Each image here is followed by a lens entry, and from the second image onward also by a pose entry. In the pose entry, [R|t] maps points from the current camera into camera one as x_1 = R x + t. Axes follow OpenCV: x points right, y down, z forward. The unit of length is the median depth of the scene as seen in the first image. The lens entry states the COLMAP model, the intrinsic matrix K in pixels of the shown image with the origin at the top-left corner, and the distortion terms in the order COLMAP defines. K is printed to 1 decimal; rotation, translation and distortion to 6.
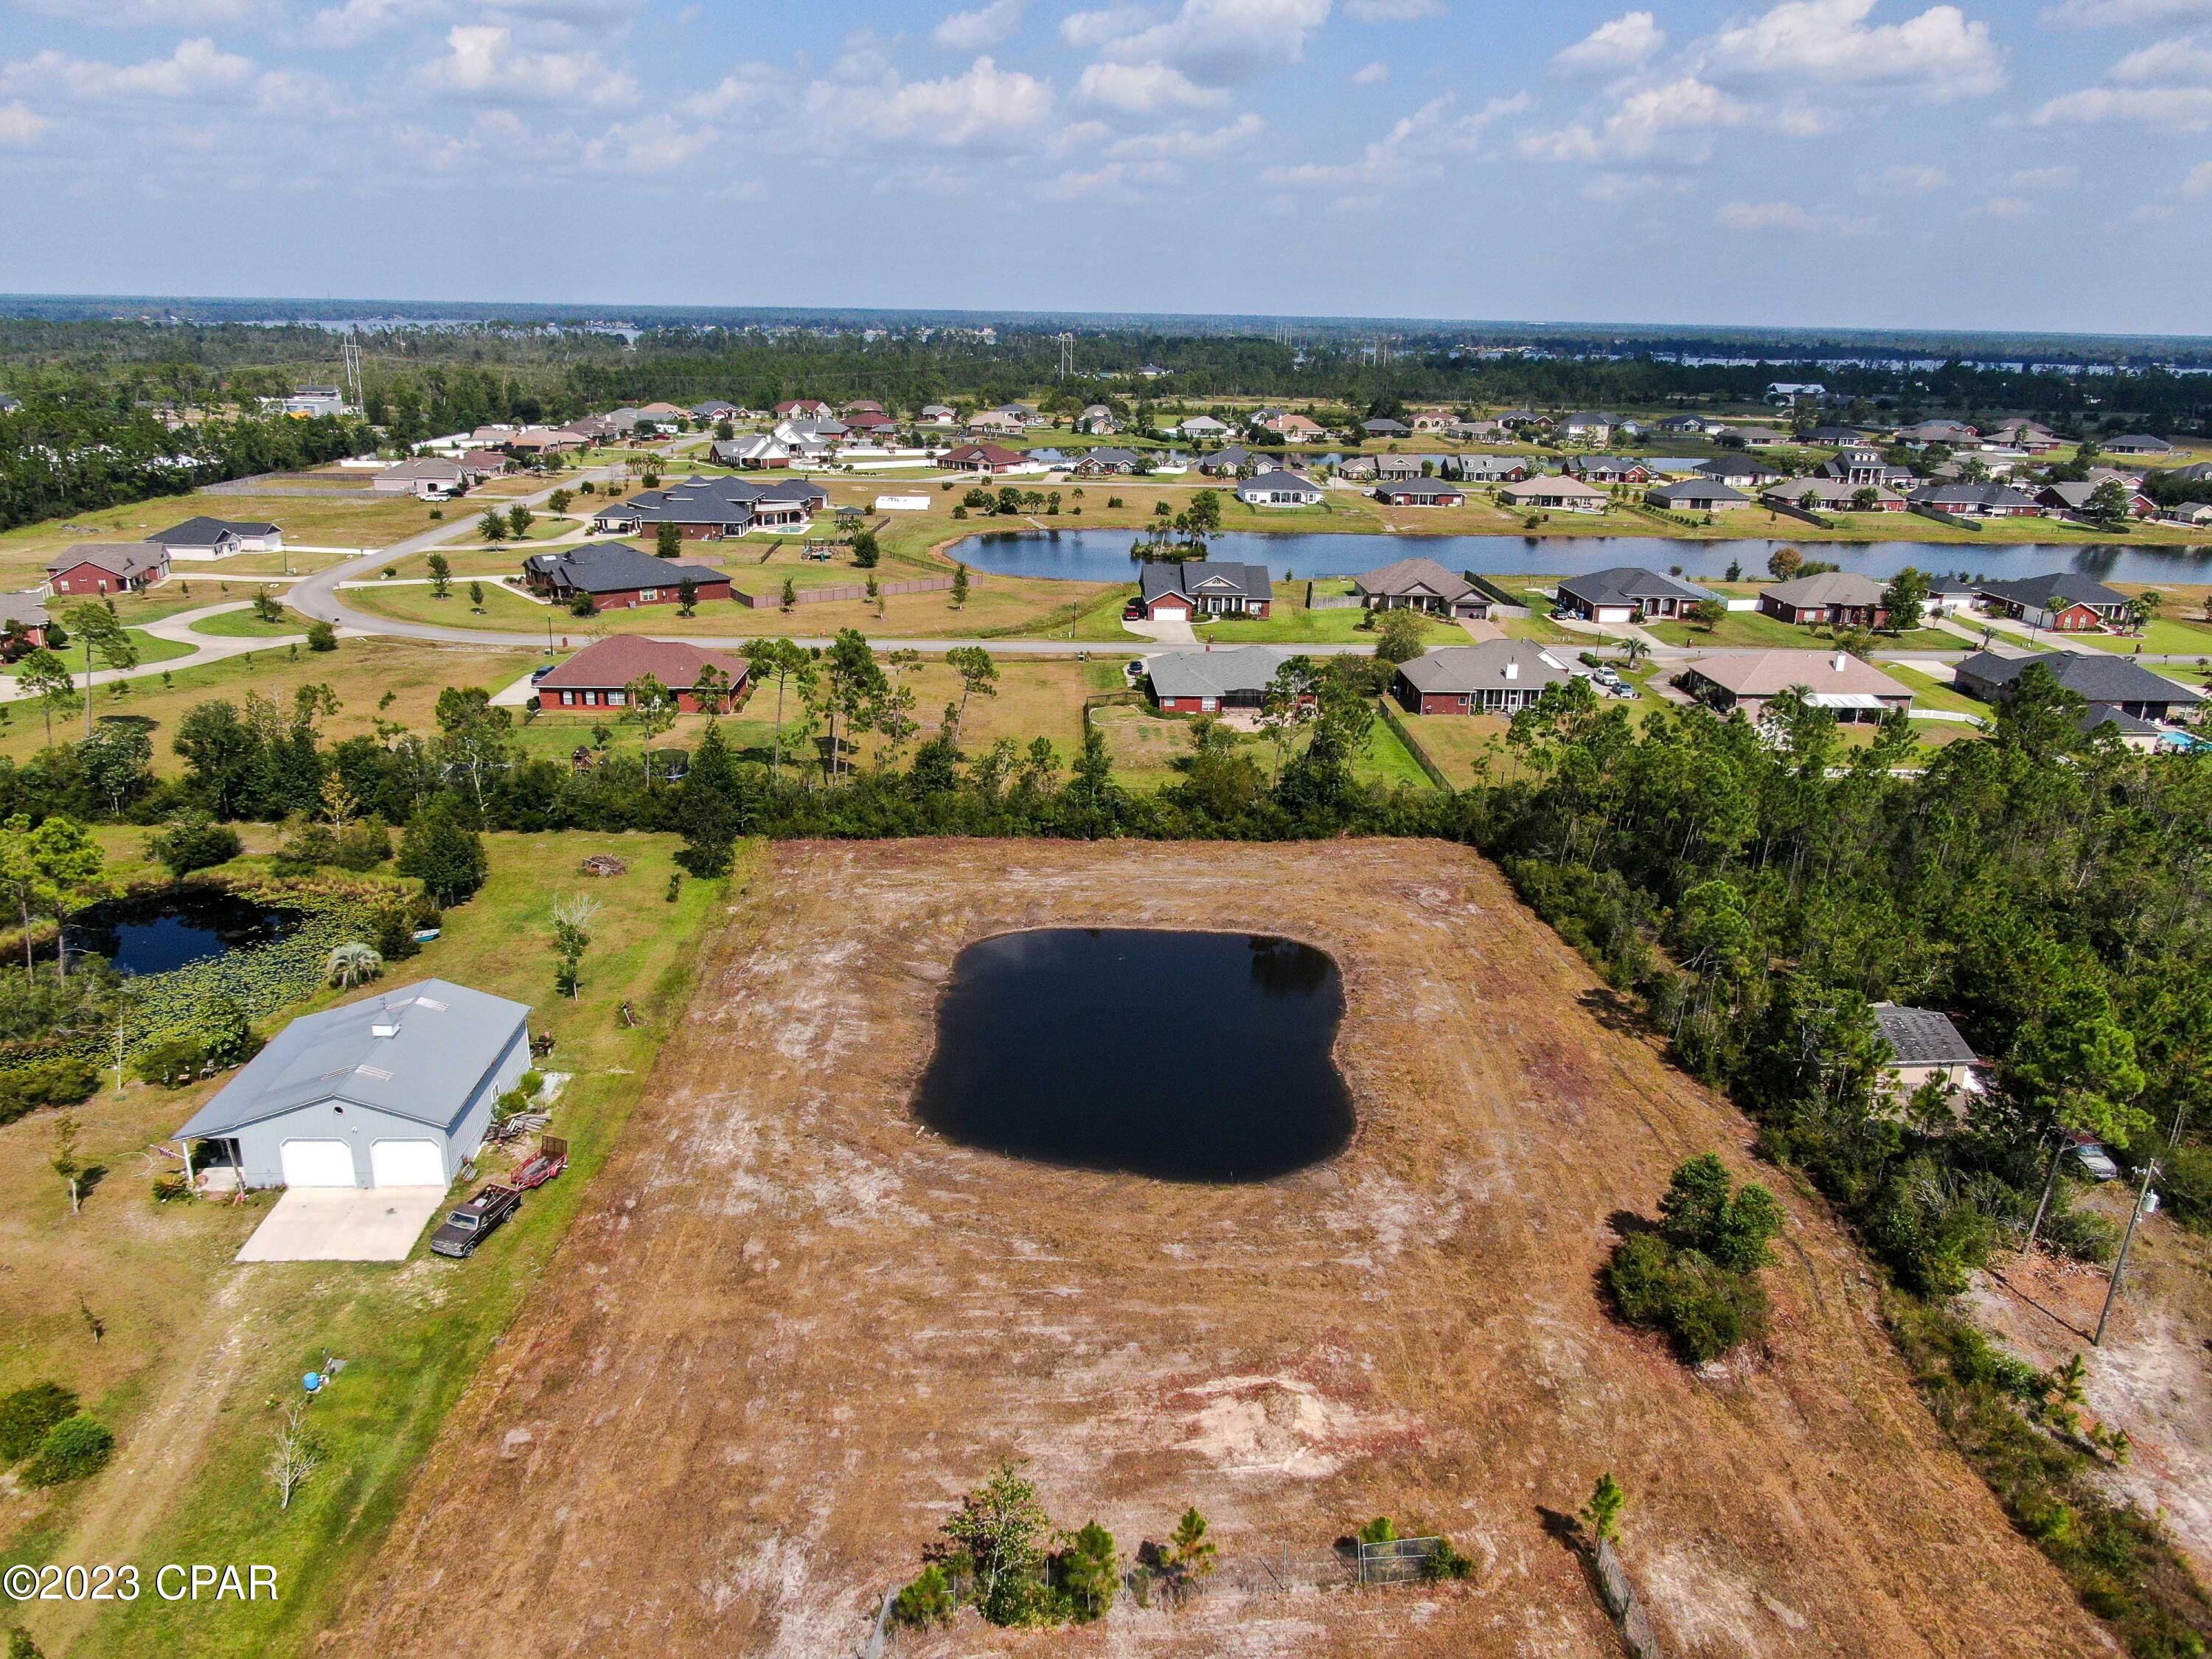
lens RADIAL K [[1592.8, 0, 1106.0], [0, 1592.8, 829.5], [0, 0, 1]] dist [-0.019637, 0.008610]
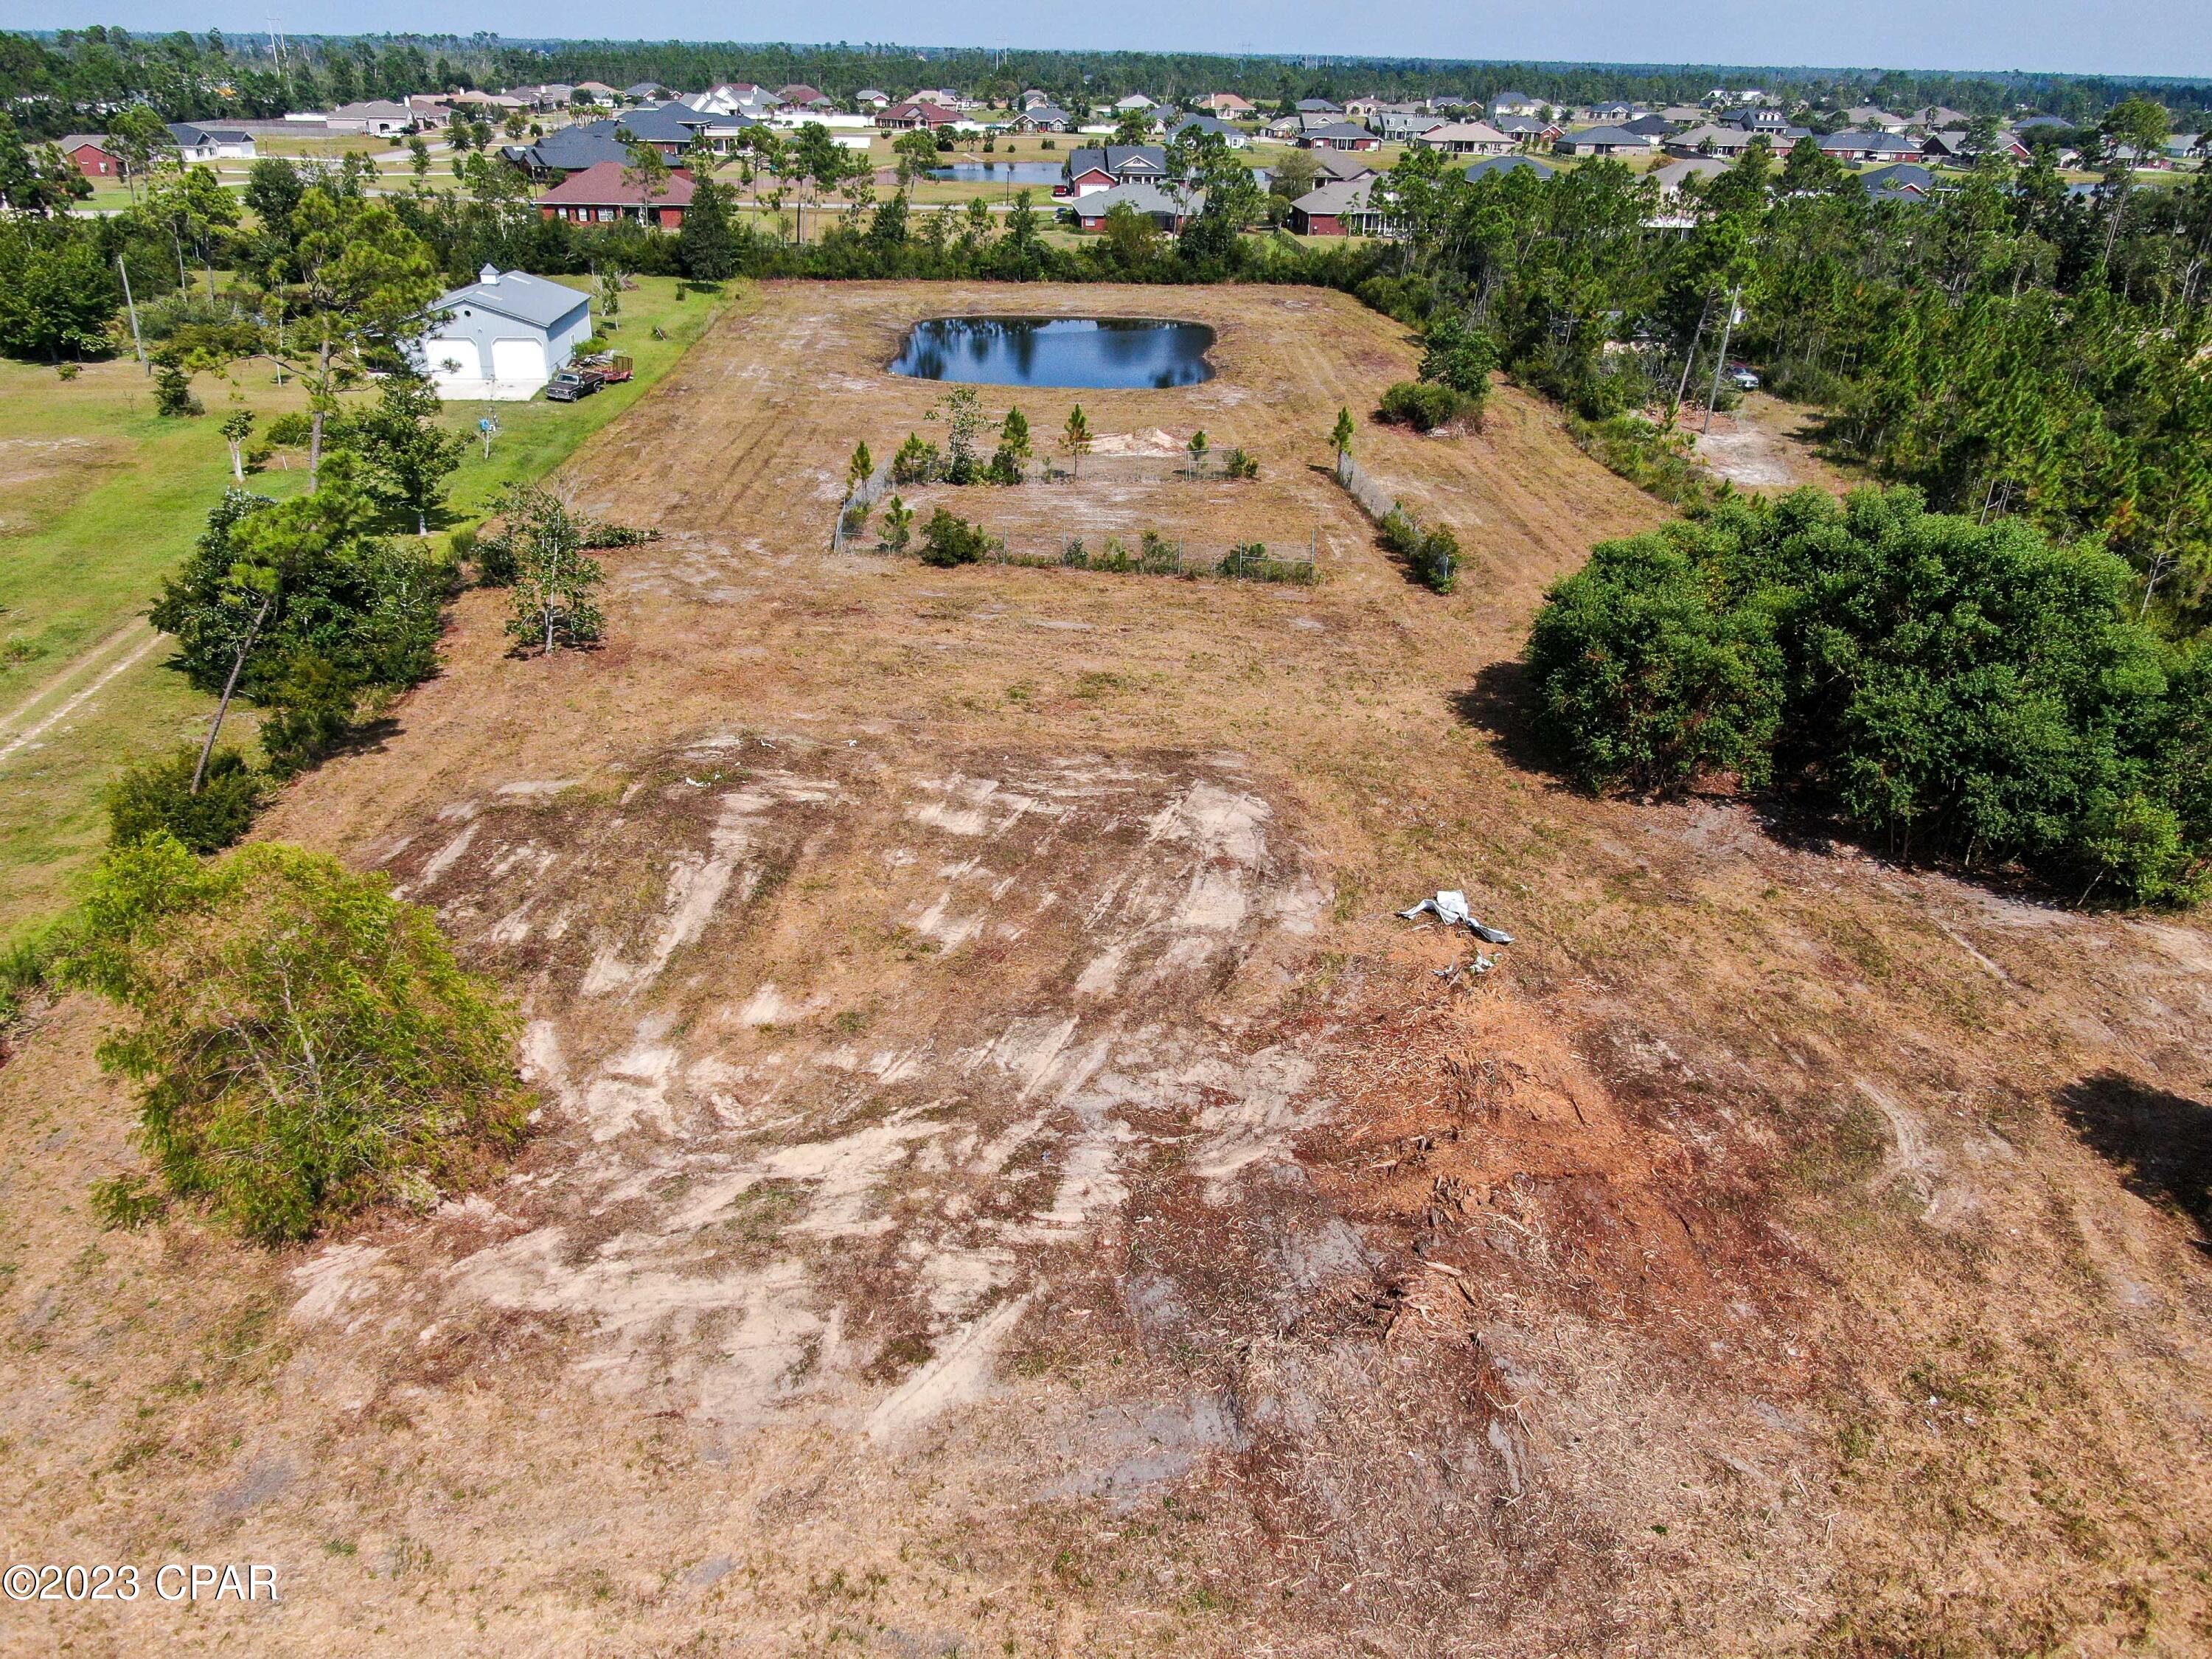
lens RADIAL K [[1592.8, 0, 1106.0], [0, 1592.8, 829.5], [0, 0, 1]] dist [-0.019637, 0.008610]
pose [[0.999373, -0.013342, 0.032785, 0.011407], [0.008612, 0.990060, 0.140385, 0.286598], [-0.034333, -0.140014, 0.989554, -0.292066]]
